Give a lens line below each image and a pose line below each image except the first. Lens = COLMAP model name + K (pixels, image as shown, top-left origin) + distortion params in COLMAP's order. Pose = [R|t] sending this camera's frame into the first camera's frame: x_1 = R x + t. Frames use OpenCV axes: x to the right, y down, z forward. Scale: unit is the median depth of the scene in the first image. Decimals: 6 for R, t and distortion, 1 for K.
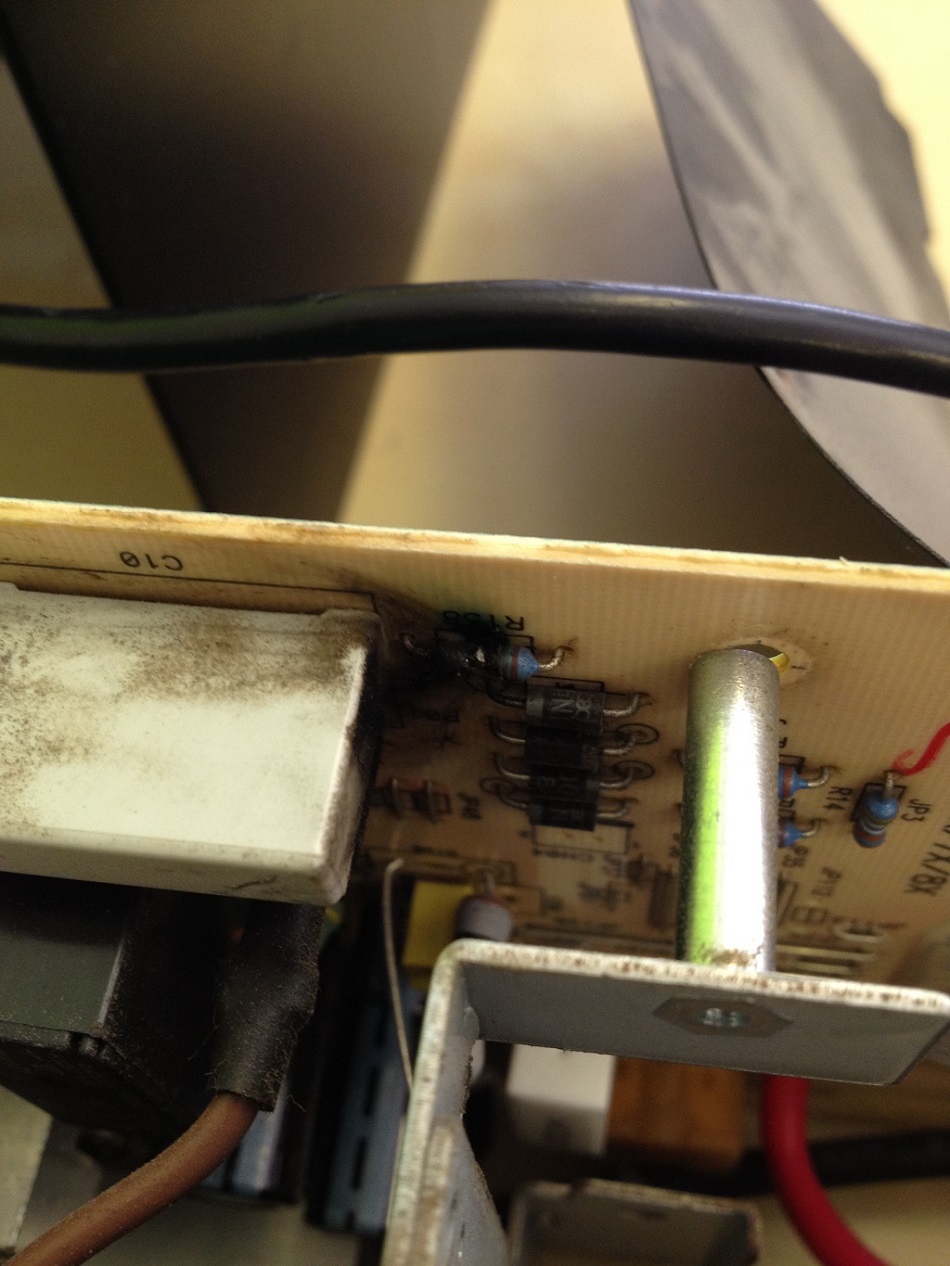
lens RADIAL K [[1289.1, 0, 482.0], [0, 1289.1, 634.9], [0, 0, 1]] dist [0.059445, 0.000000]
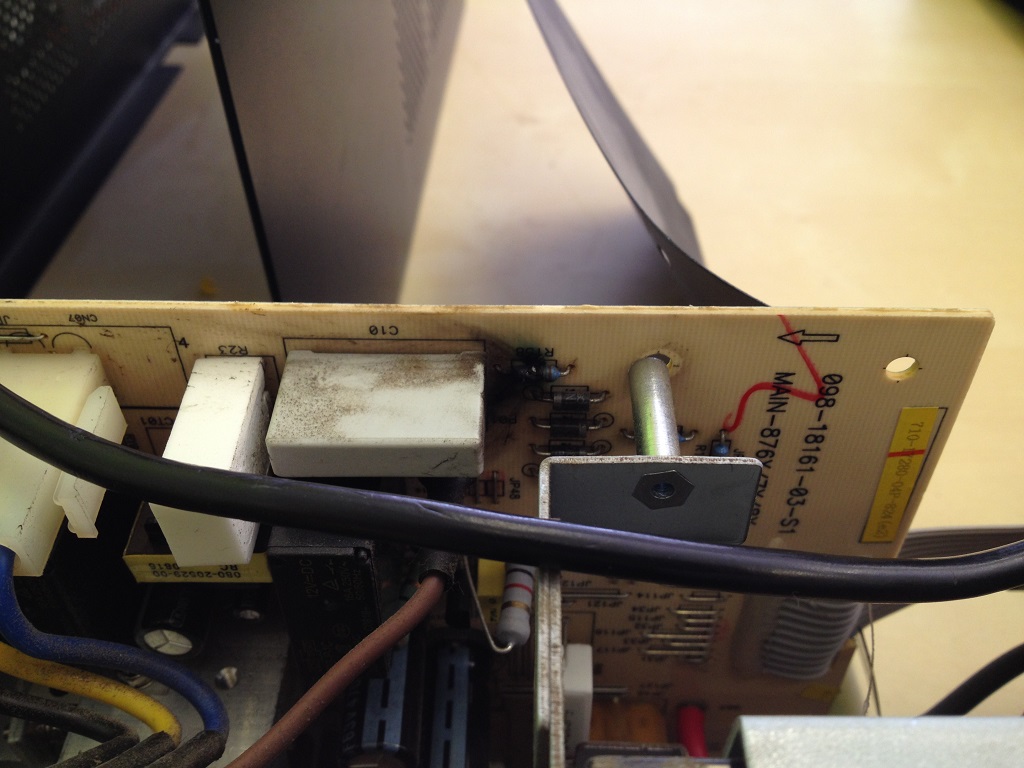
lens RADIAL K [[1042.7, 0, 504.1], [0, 1042.7, 378.8], [0, 0, 1]] dist [0.059445, 0.000000]
pose [[0.992317, -0.039469, 0.117253, -0.261865], [0.068923, 0.963414, -0.259004, 0.491038], [-0.102741, 0.265096, 0.958733, -0.689441]]
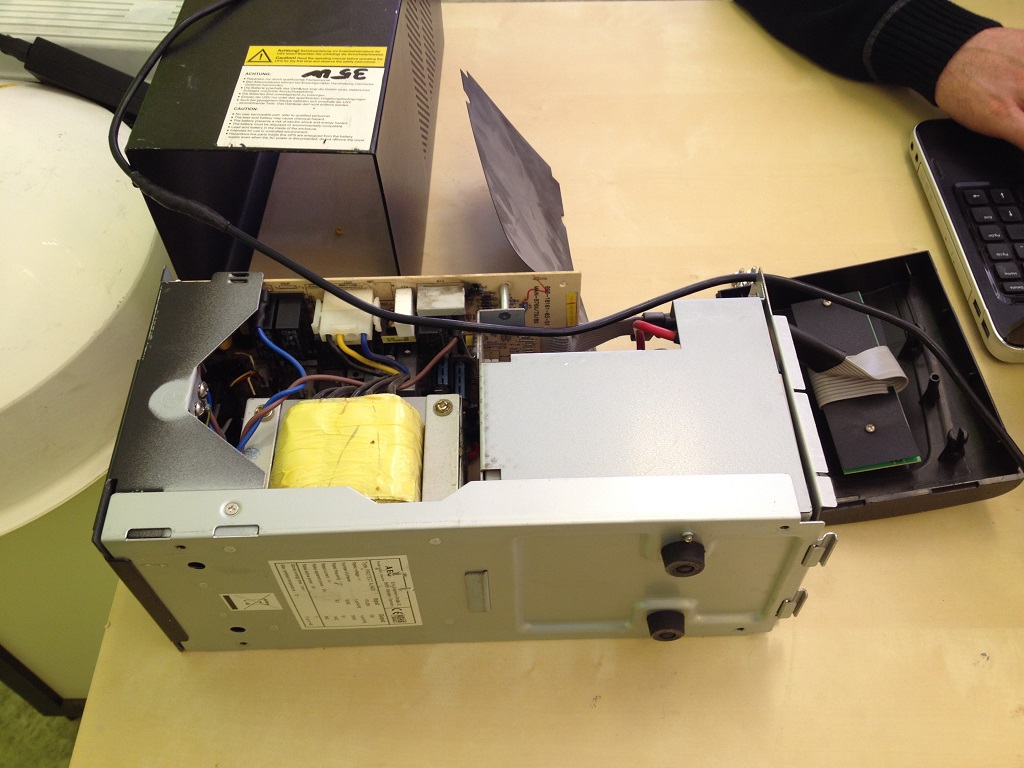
lens RADIAL K [[1042.7, 0, 513.0], [0, 1042.7, 379.2], [0, 0, 1]] dist [0.059445, 0.000000]
pose [[0.986641, -0.102579, 0.126561, -0.758374], [0.114457, 0.989303, -0.090441, 1.372282], [-0.115930, 0.103719, 0.987827, -6.370533]]
